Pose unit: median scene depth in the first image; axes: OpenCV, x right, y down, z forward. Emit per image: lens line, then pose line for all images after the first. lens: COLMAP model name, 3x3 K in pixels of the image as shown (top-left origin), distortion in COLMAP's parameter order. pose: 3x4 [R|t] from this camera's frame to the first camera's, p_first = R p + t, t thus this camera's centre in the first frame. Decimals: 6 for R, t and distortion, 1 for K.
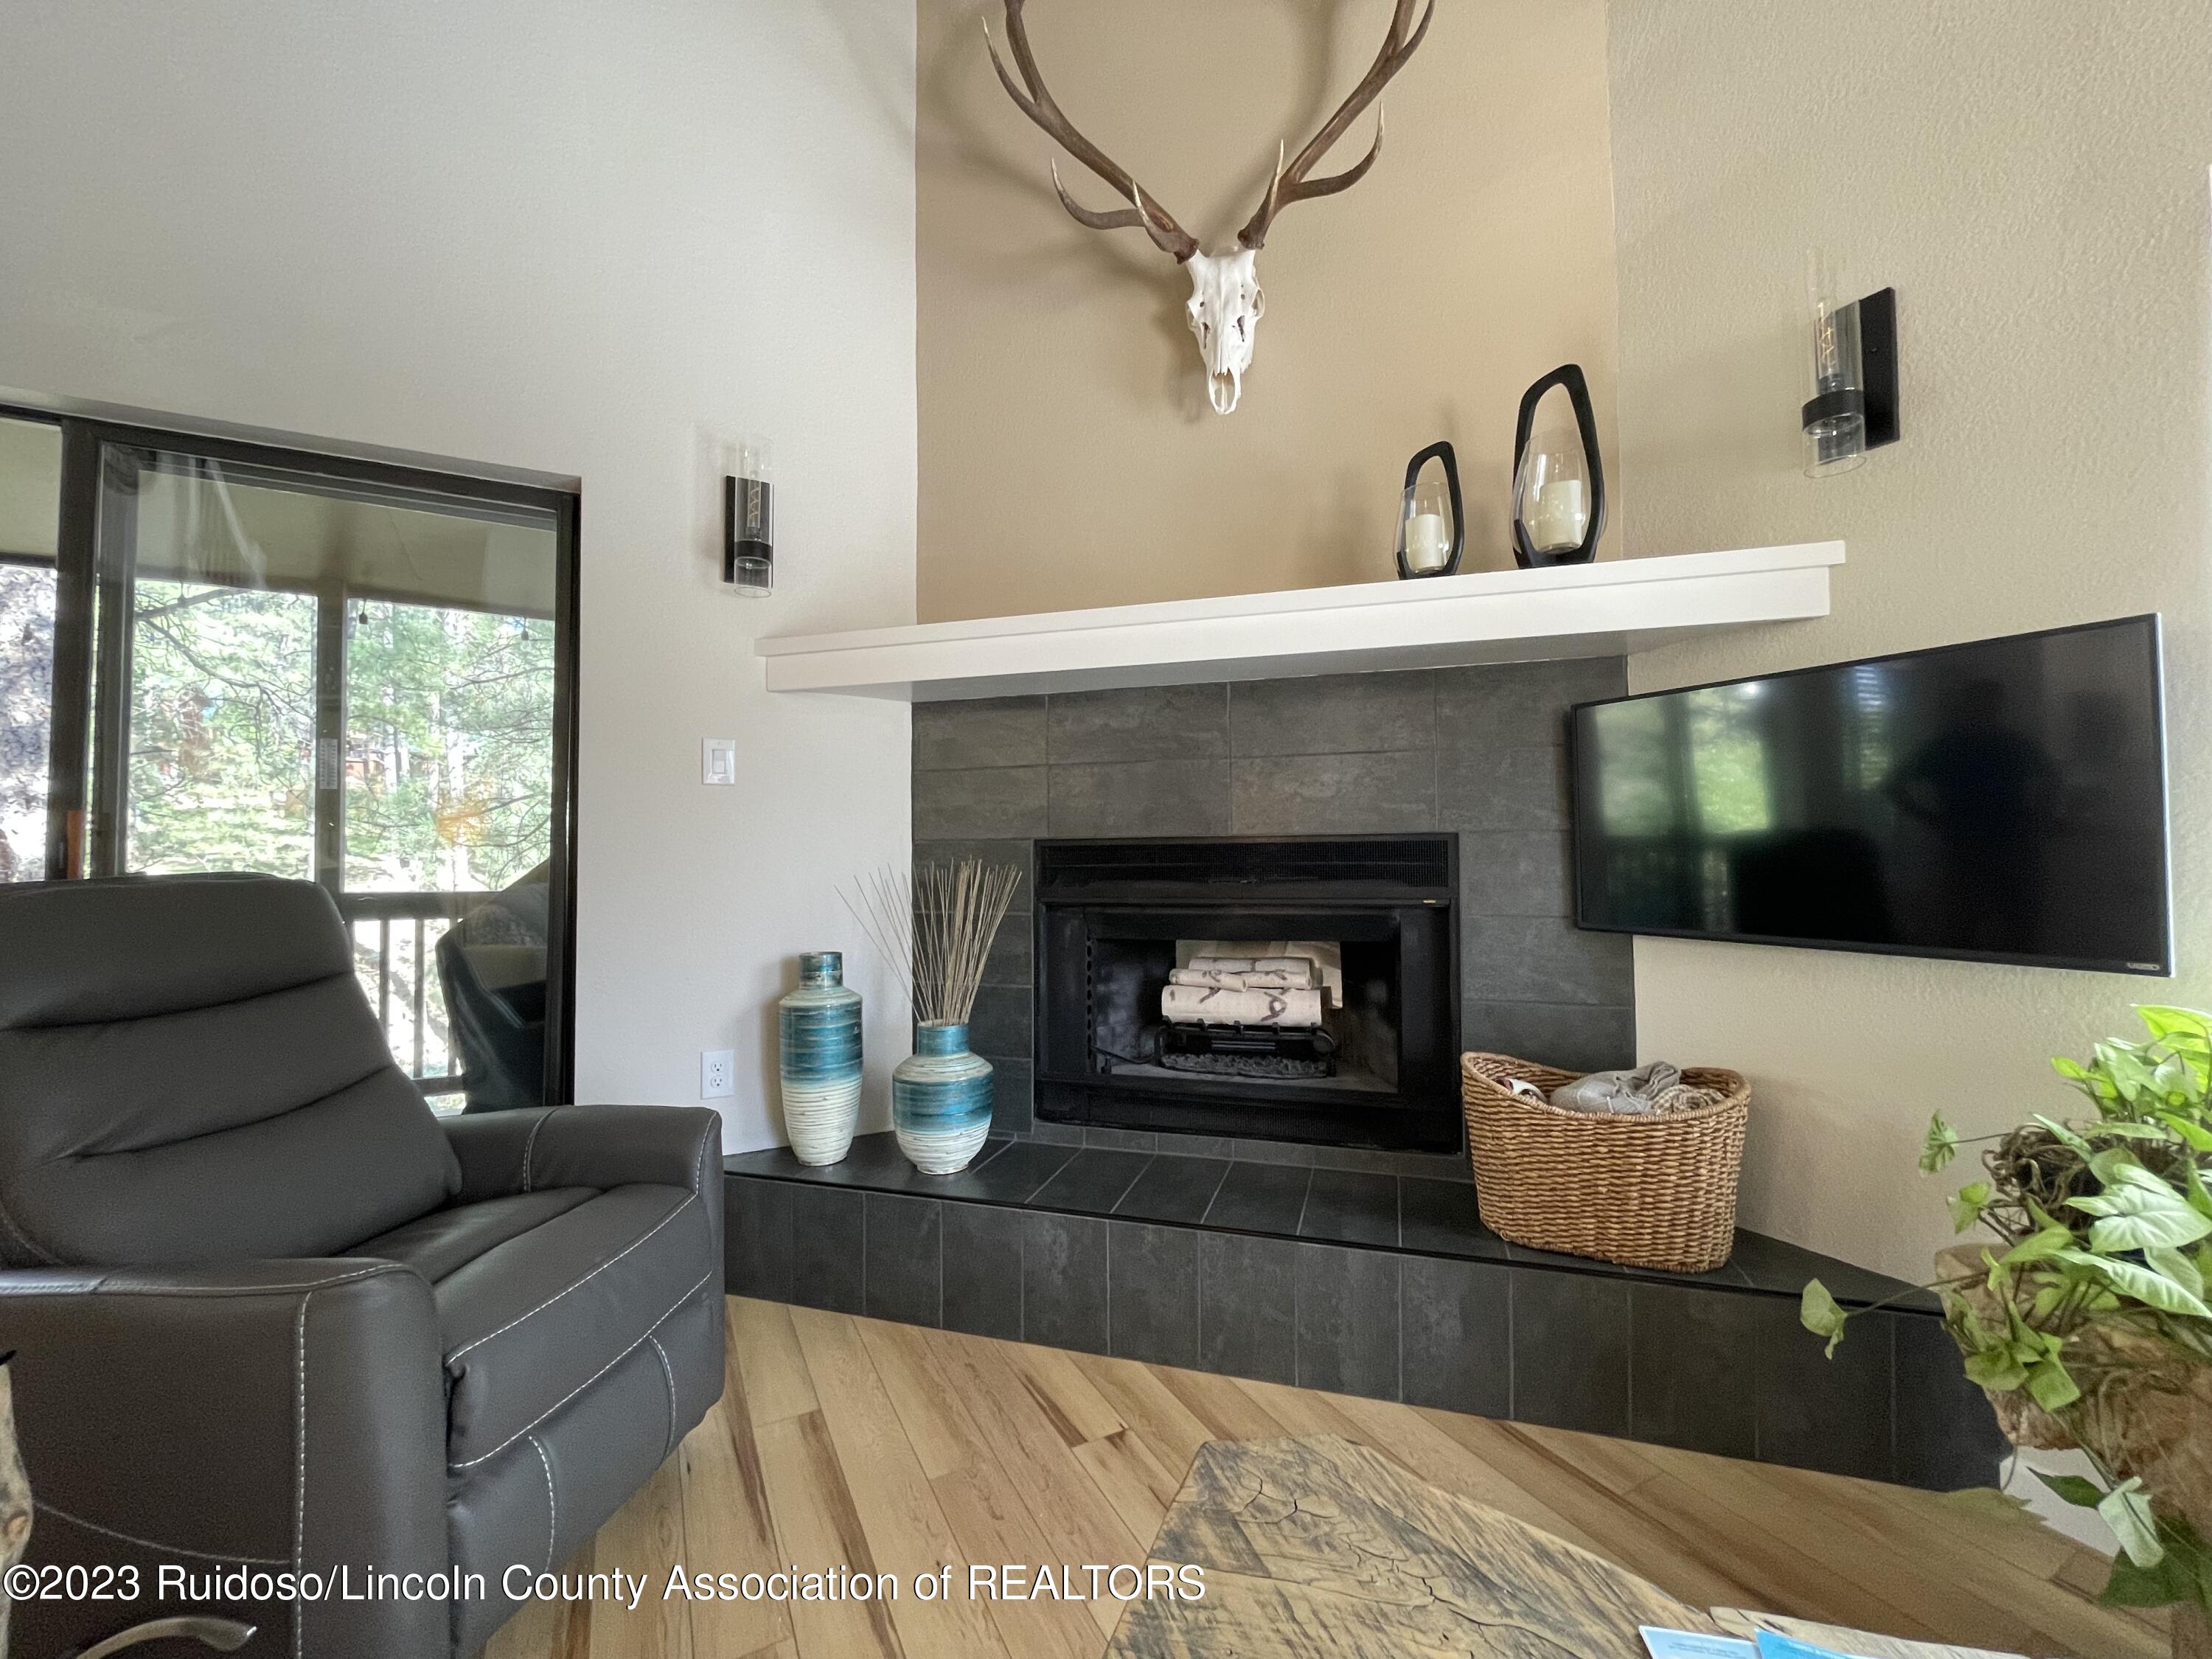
lens RADIAL K [[892.5, 0, 1106.0], [0, 892.5, 829.5], [0, 0, 1]] dist [-0.002220, -0.000386]
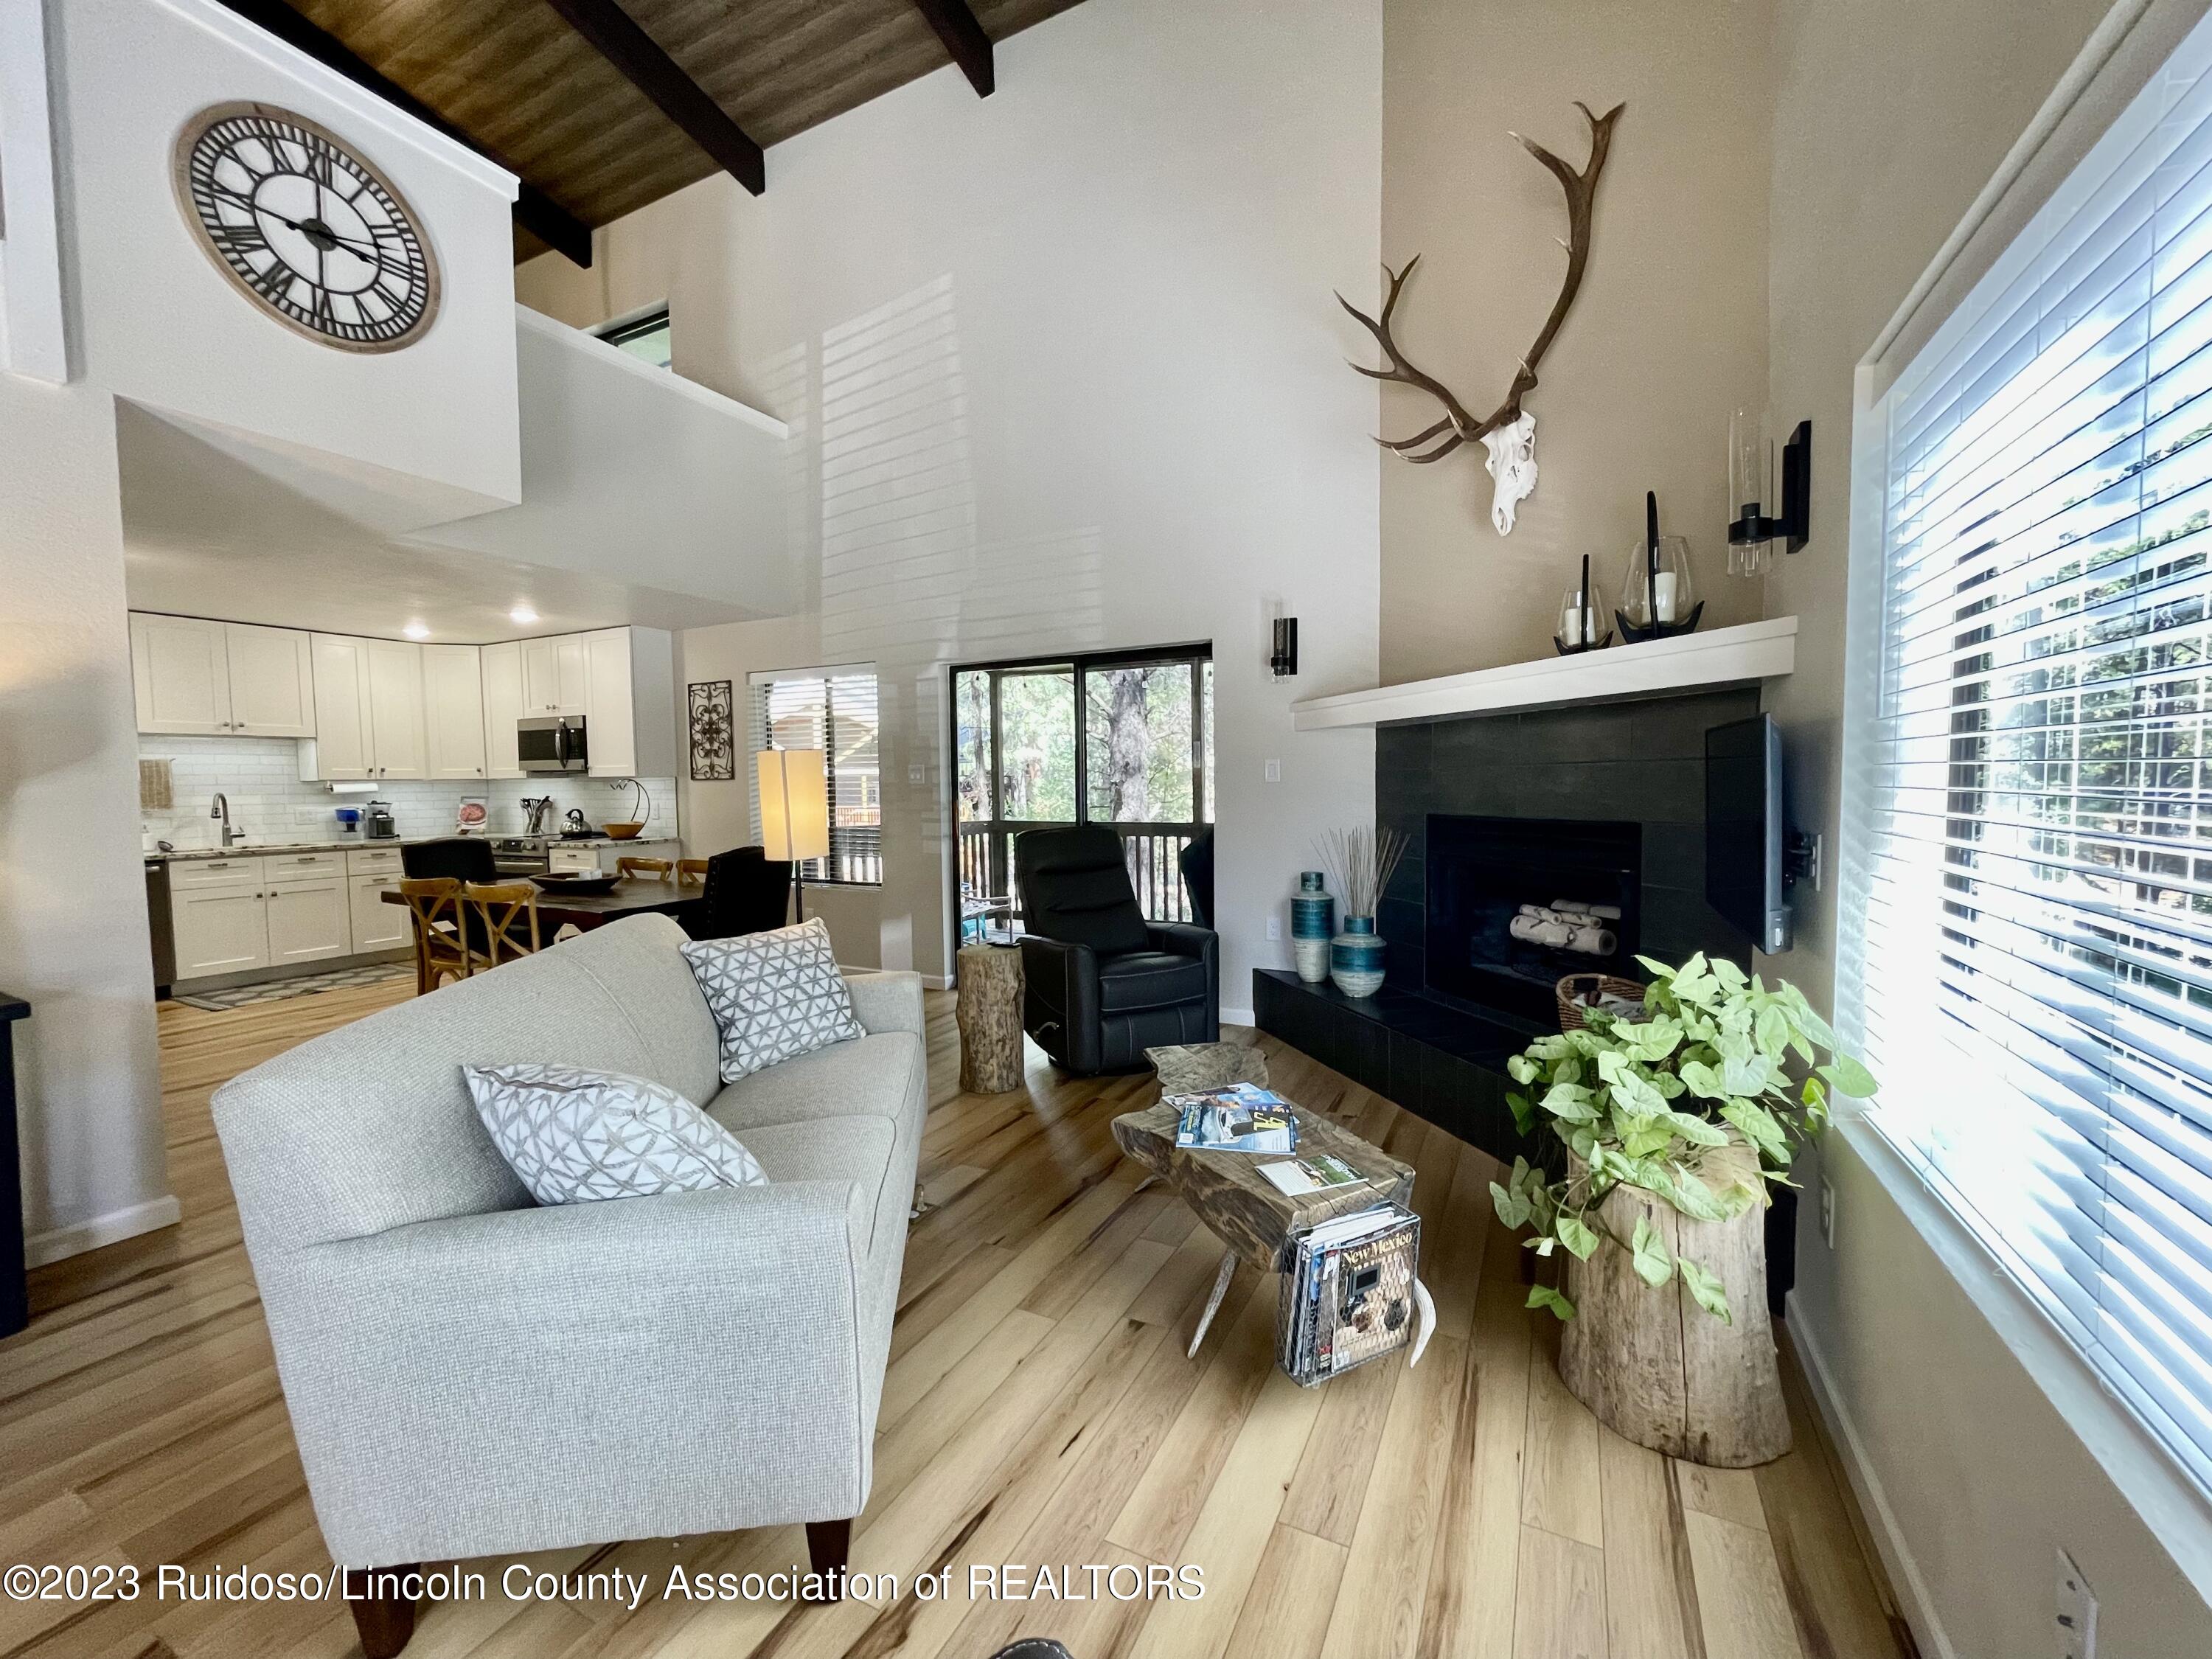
lens RADIAL K [[892.5, 0, 1106.0], [0, 892.5, 829.5], [0, 0, 1]] dist [-0.002220, -0.000386]
pose [[0.569831, 0.041832, -0.820696, 0.976944], [0.028092, 0.997128, 0.070330, -0.096873], [0.821281, -0.063131, 0.567020, -0.416657]]
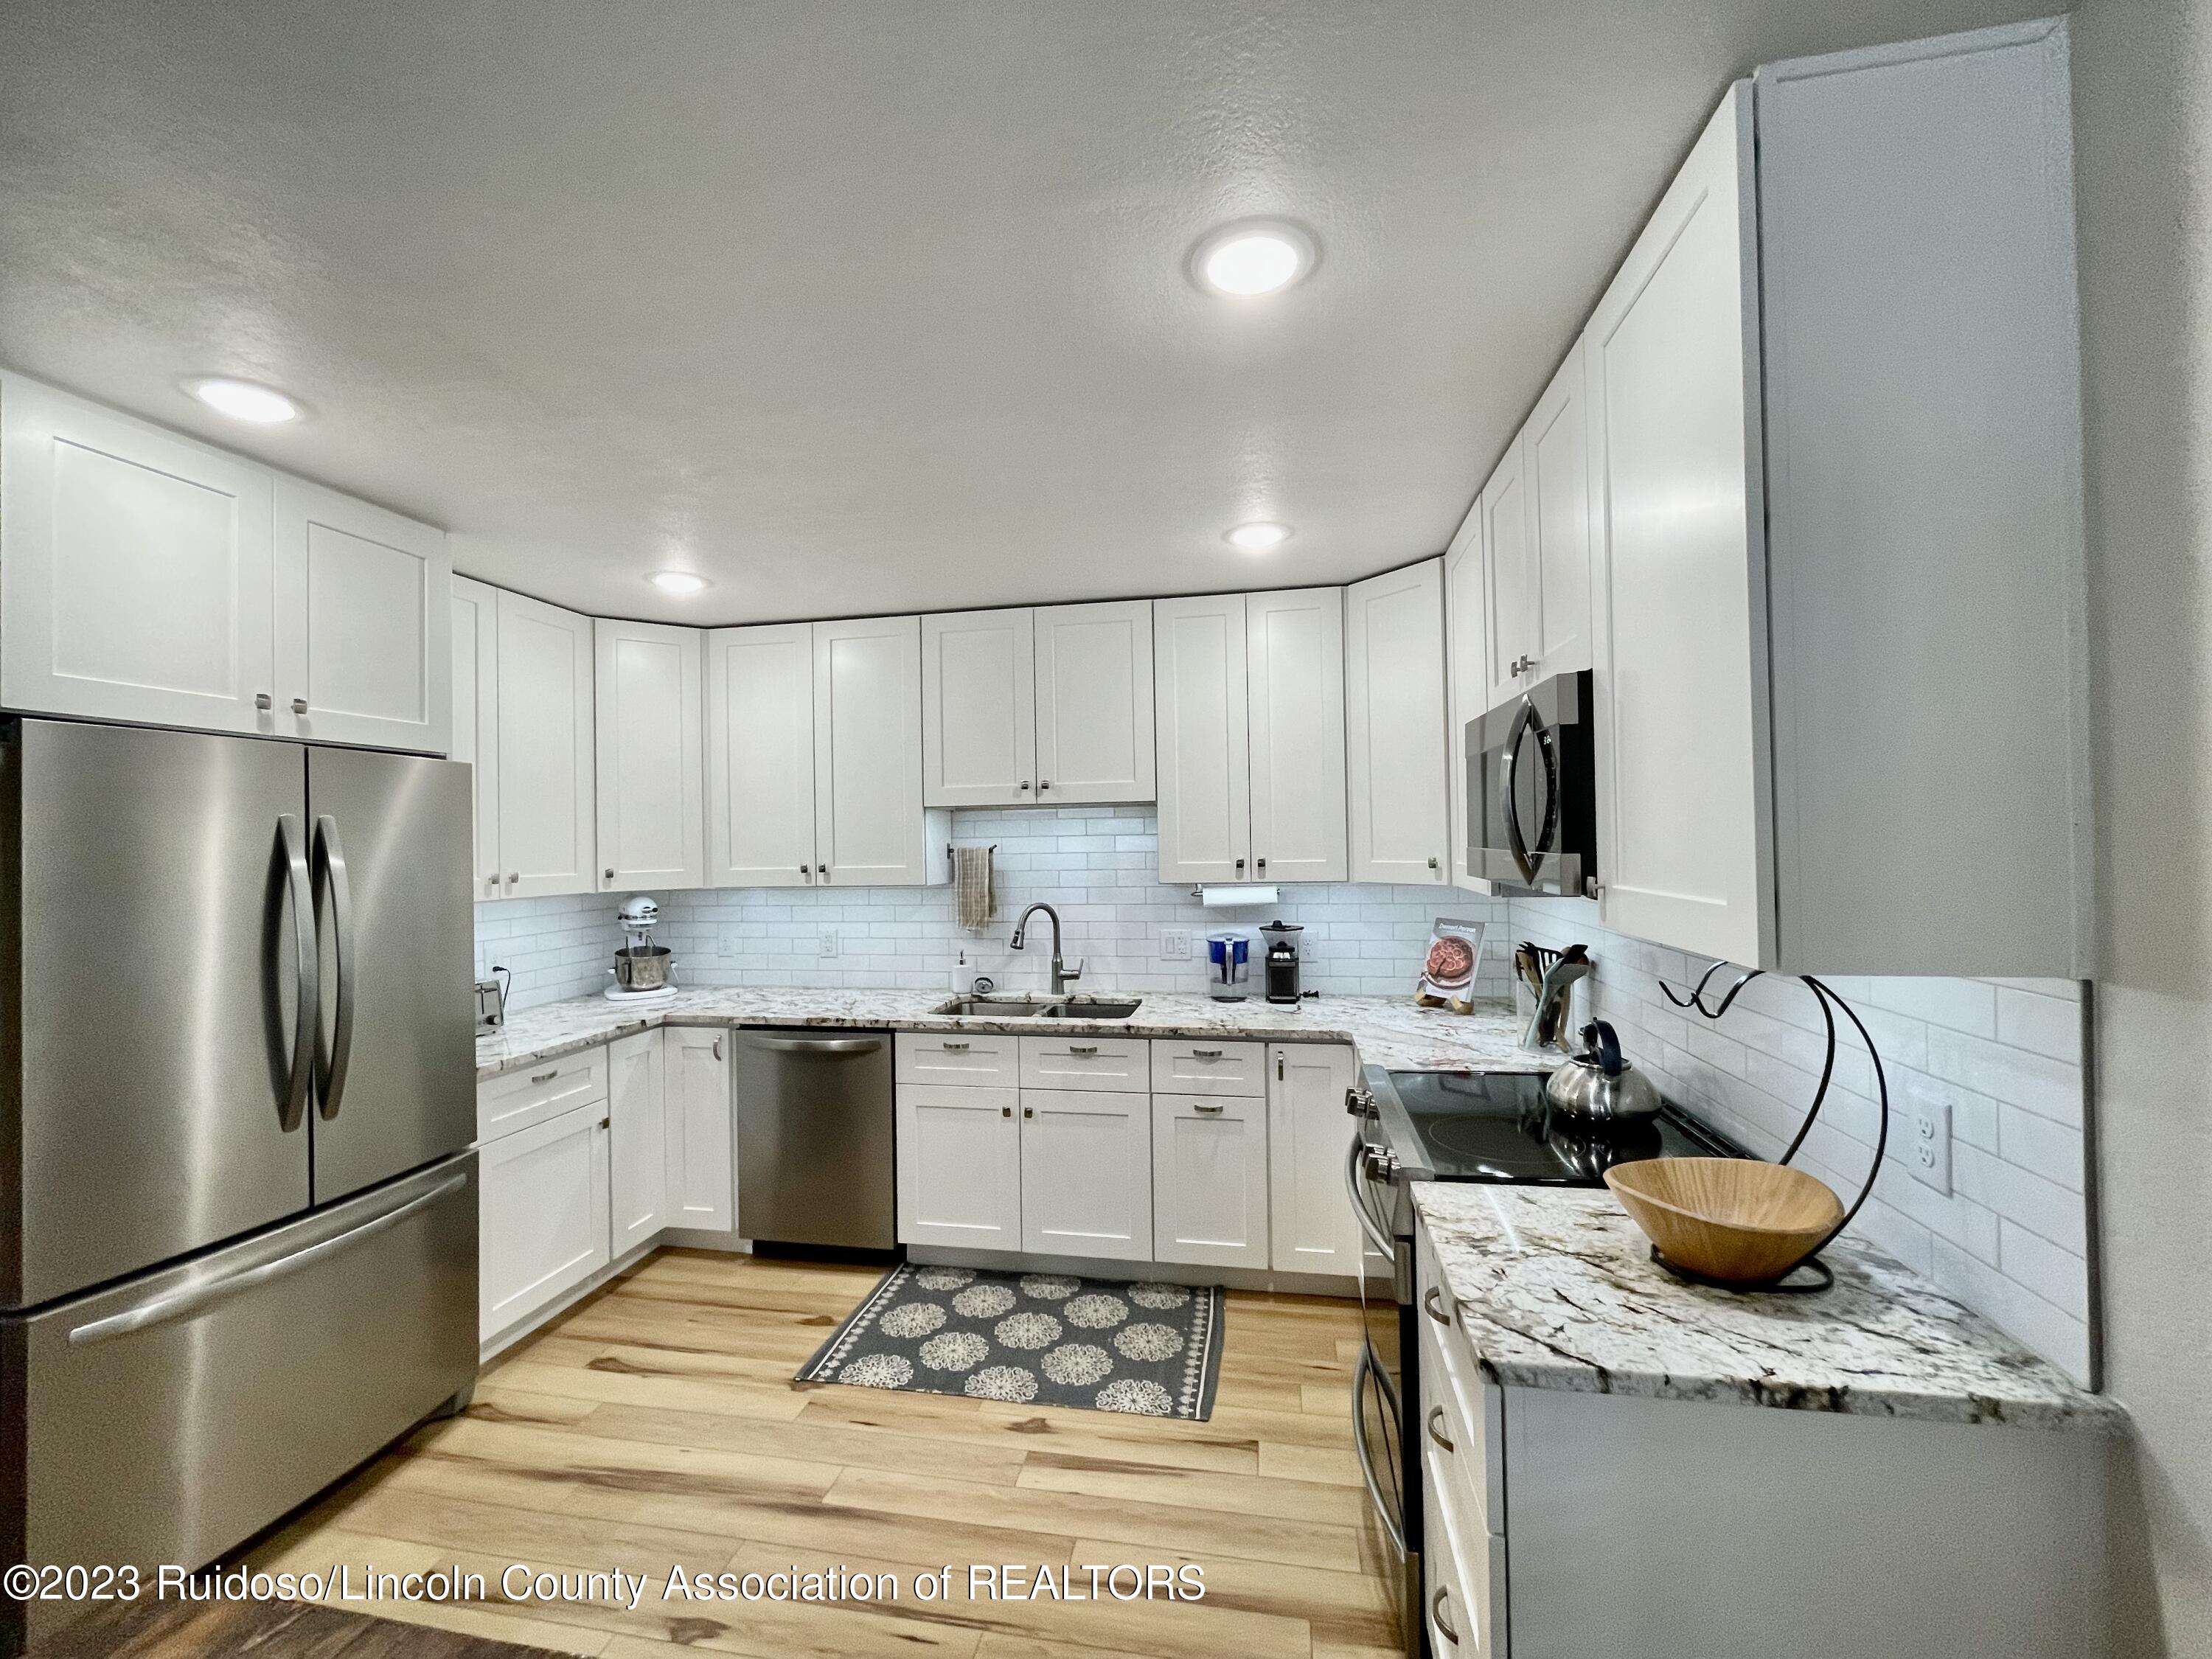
lens RADIAL K [[892.5, 0, 1106.0], [0, 892.5, 829.5], [0, 0, 1]] dist [-0.002220, -0.000386]
pose [[-0.630335, 0.000006, -0.776323, -1.627436], [0.034383, 0.999019, -0.027910, -0.175899], [0.775562, -0.044285, -0.629717, 0.008325]]
